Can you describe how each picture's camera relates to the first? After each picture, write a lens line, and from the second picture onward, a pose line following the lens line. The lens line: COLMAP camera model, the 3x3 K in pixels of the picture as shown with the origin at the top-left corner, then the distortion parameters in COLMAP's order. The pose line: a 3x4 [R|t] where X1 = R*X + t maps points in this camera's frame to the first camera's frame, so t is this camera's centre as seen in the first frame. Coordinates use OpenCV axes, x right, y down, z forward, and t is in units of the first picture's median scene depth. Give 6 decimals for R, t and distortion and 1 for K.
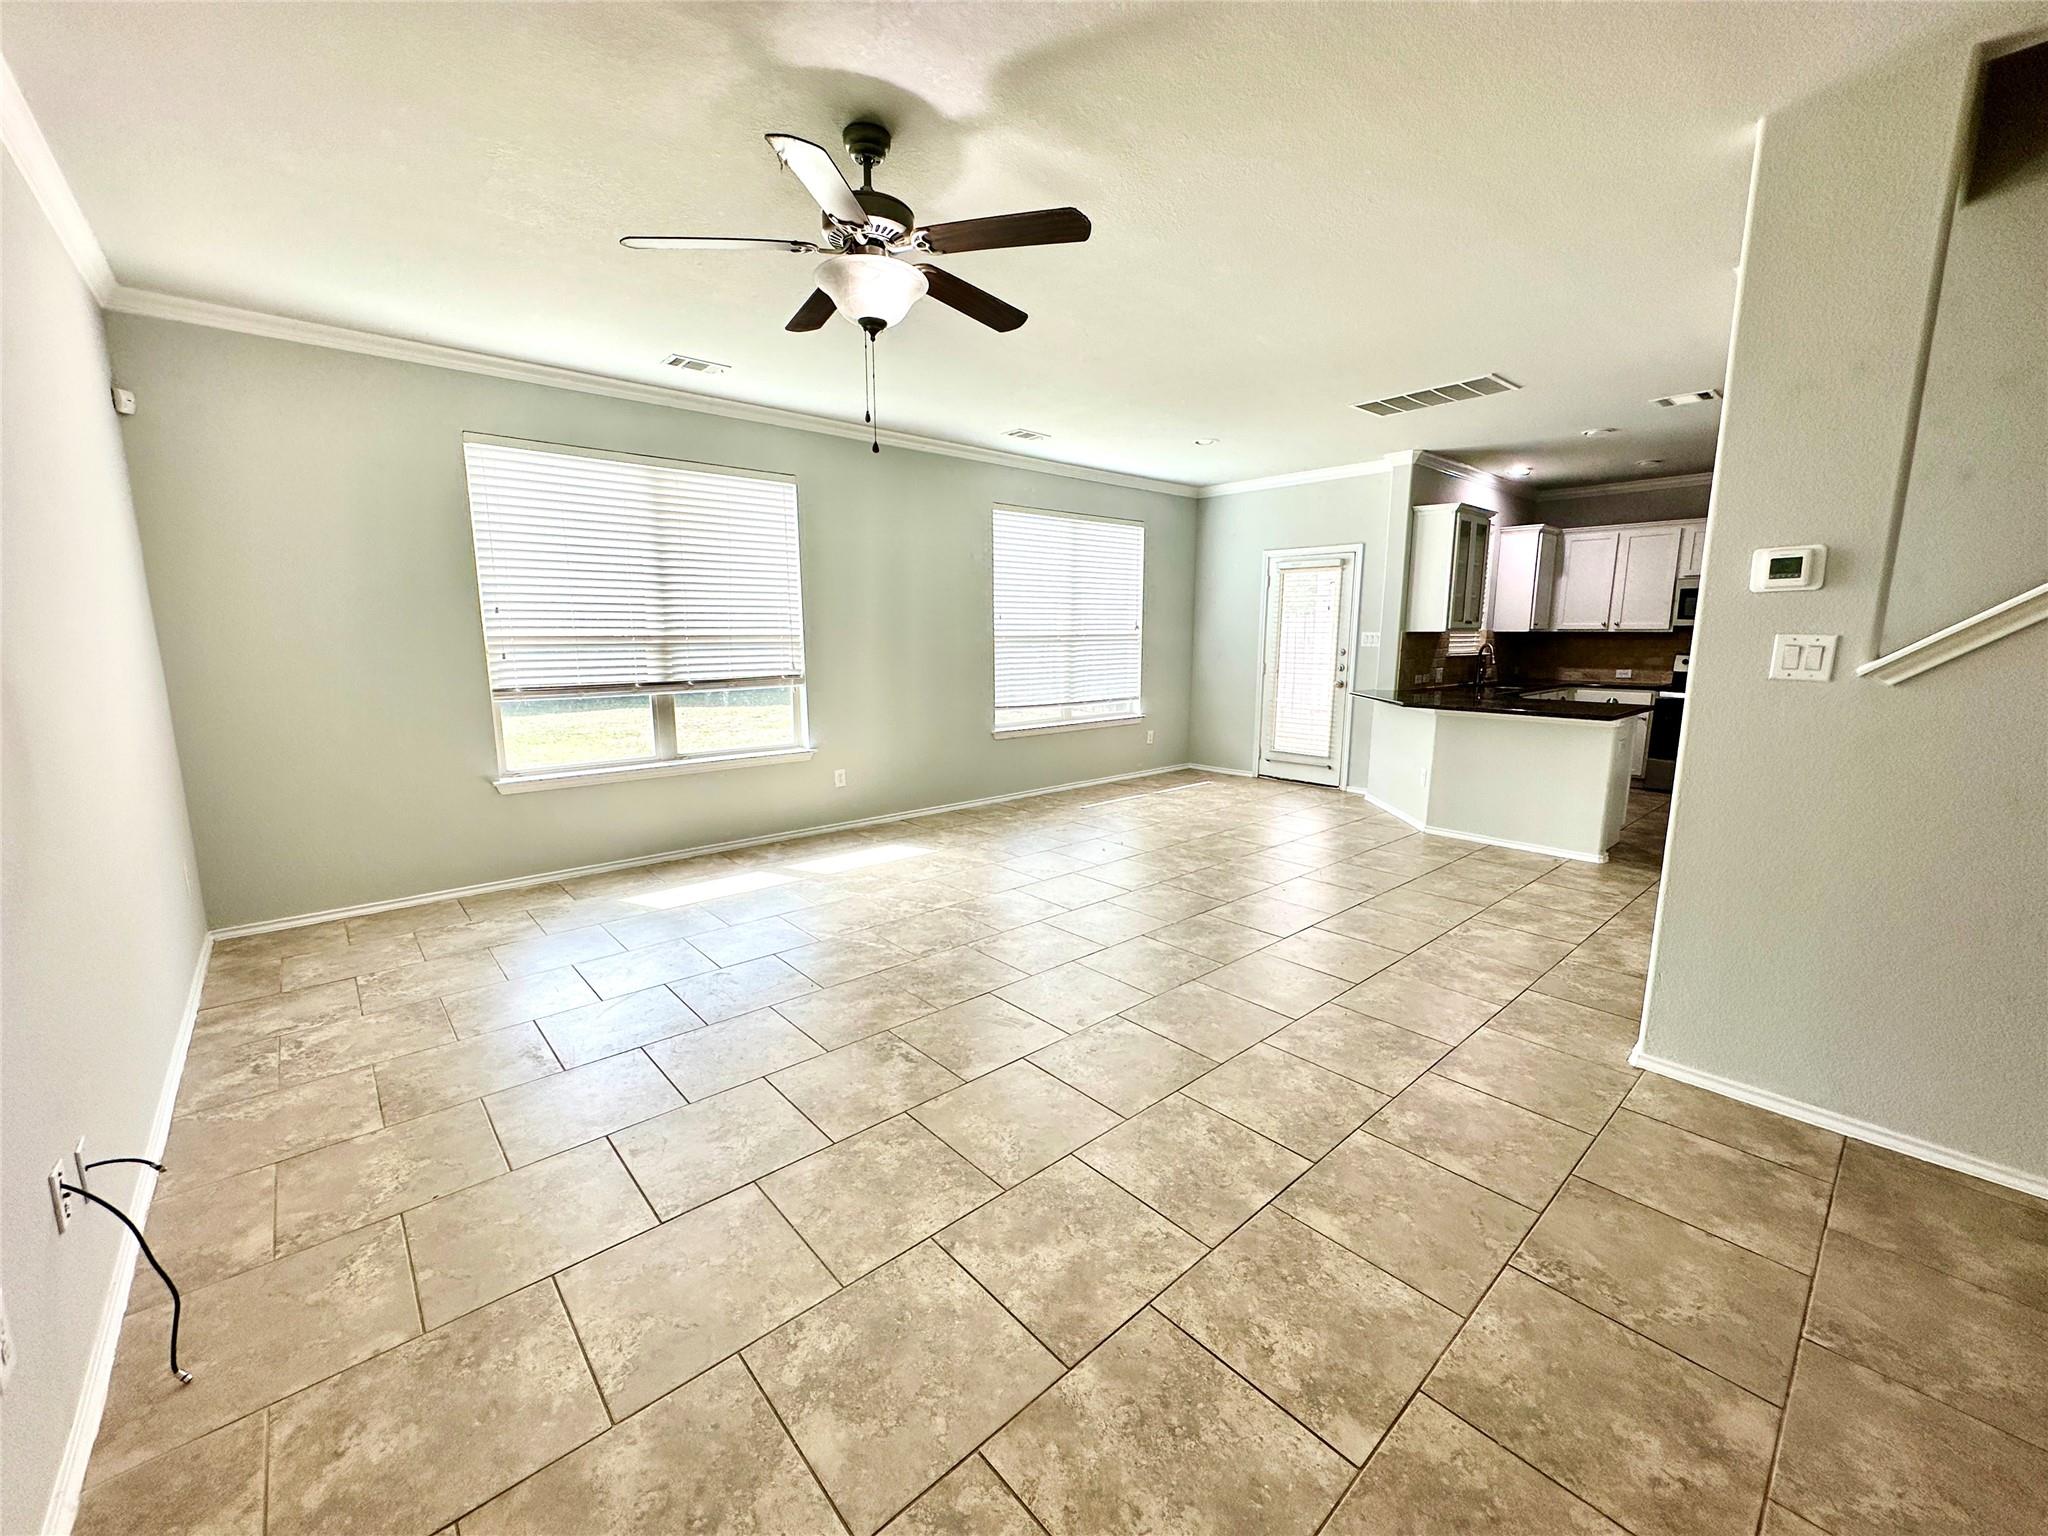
lens RADIAL K [[815.8, 0, 1024.0], [0, 815.8, 768.0], [0, 0, 1]] dist [-0.001153, 0.000367]
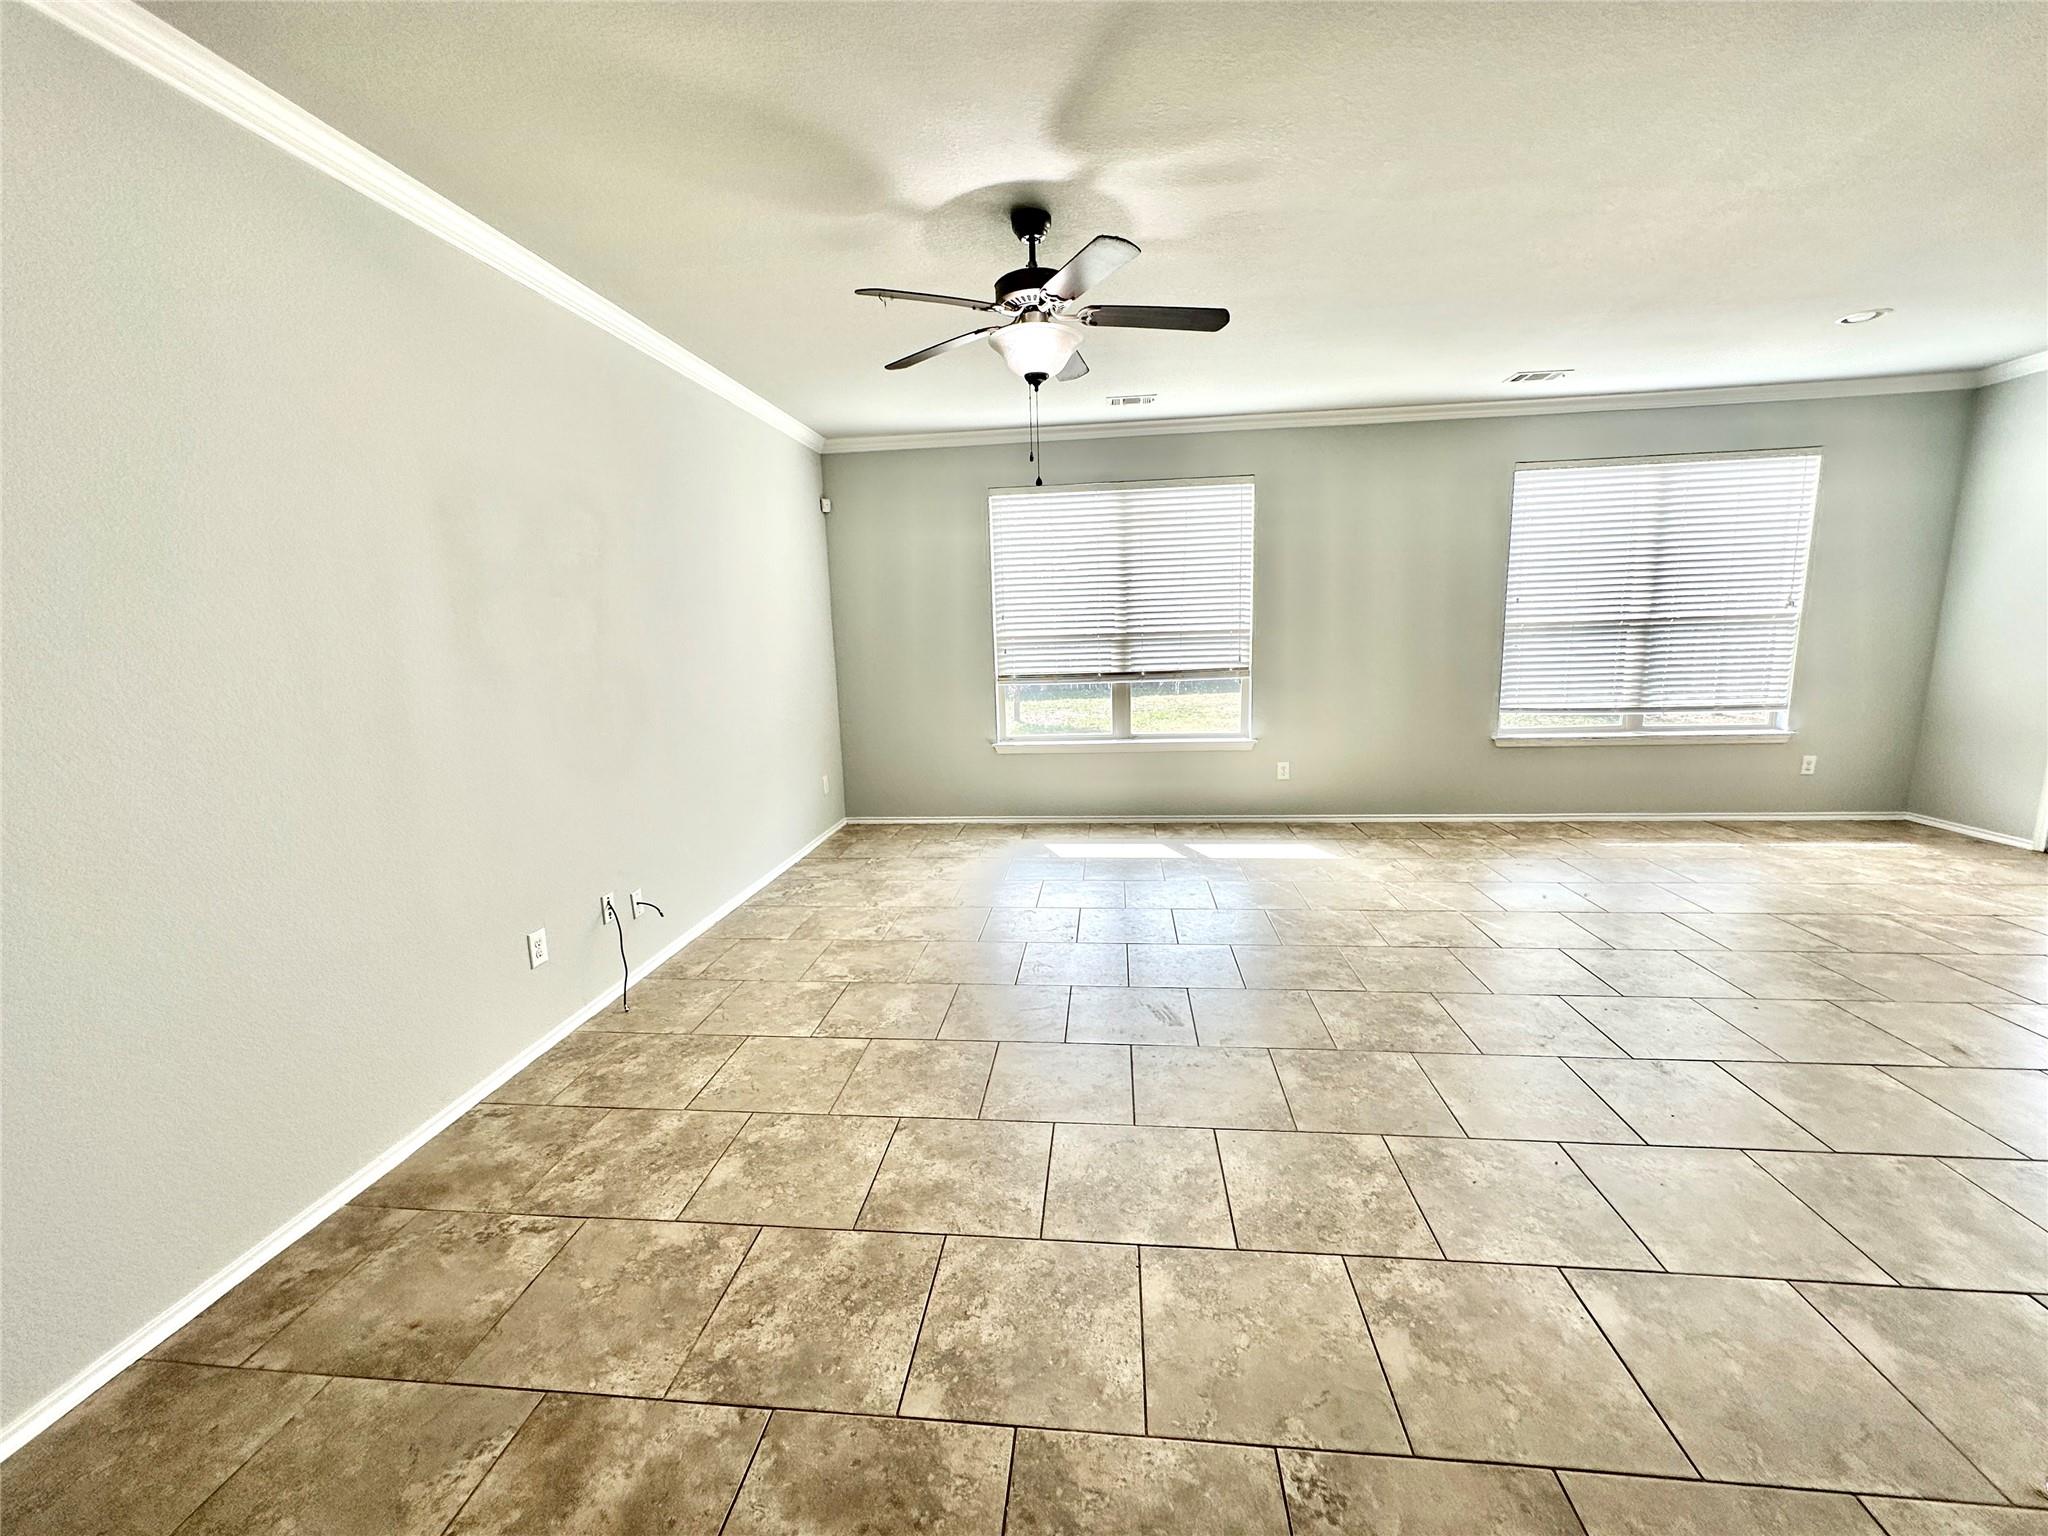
lens RADIAL K [[815.8, 0, 1024.0], [0, 815.8, 768.0], [0, 0, 1]] dist [-0.001153, 0.000367]
pose [[0.671031, 0.107144, -0.733646, 0.369147], [-0.092542, 0.993869, 0.060503, -0.027855], [0.735631, 0.027293, 0.676833, 0.105681]]
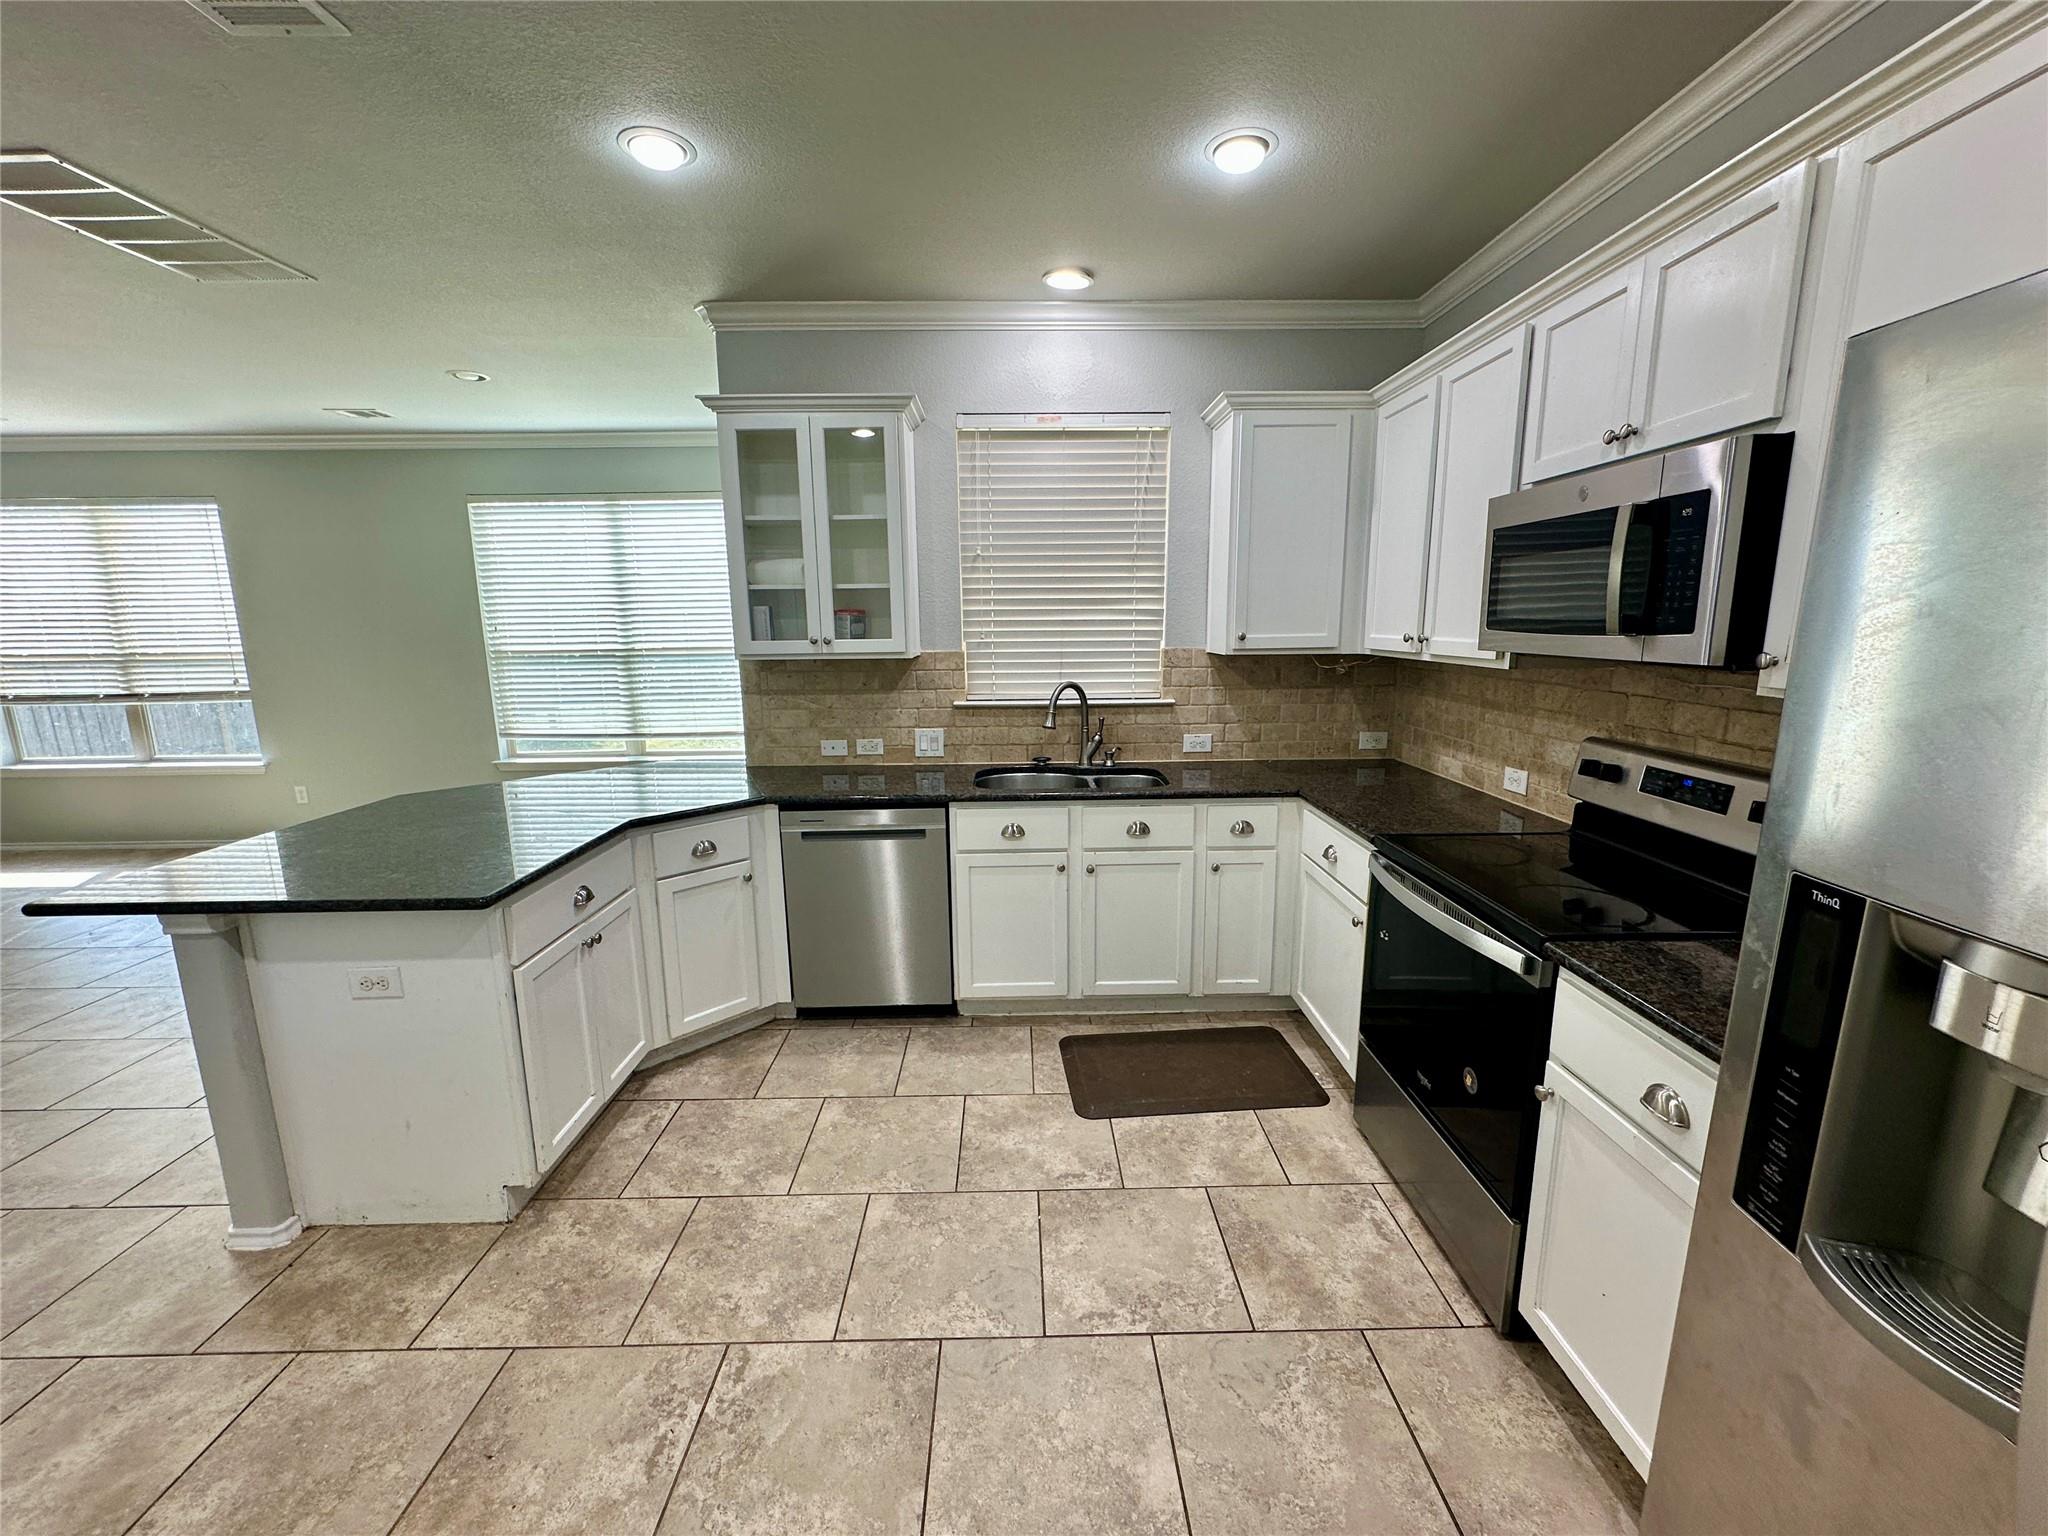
lens RADIAL K [[815.8, 0, 1024.0], [0, 815.8, 768.0], [0, 0, 1]] dist [-0.001153, 0.000367]
pose [[0.756535, 0.109833, -0.644664, 1.343639], [-0.097229, 0.993730, 0.055203, -0.200734], [0.646685, 0.020917, 0.762471, 1.008178]]
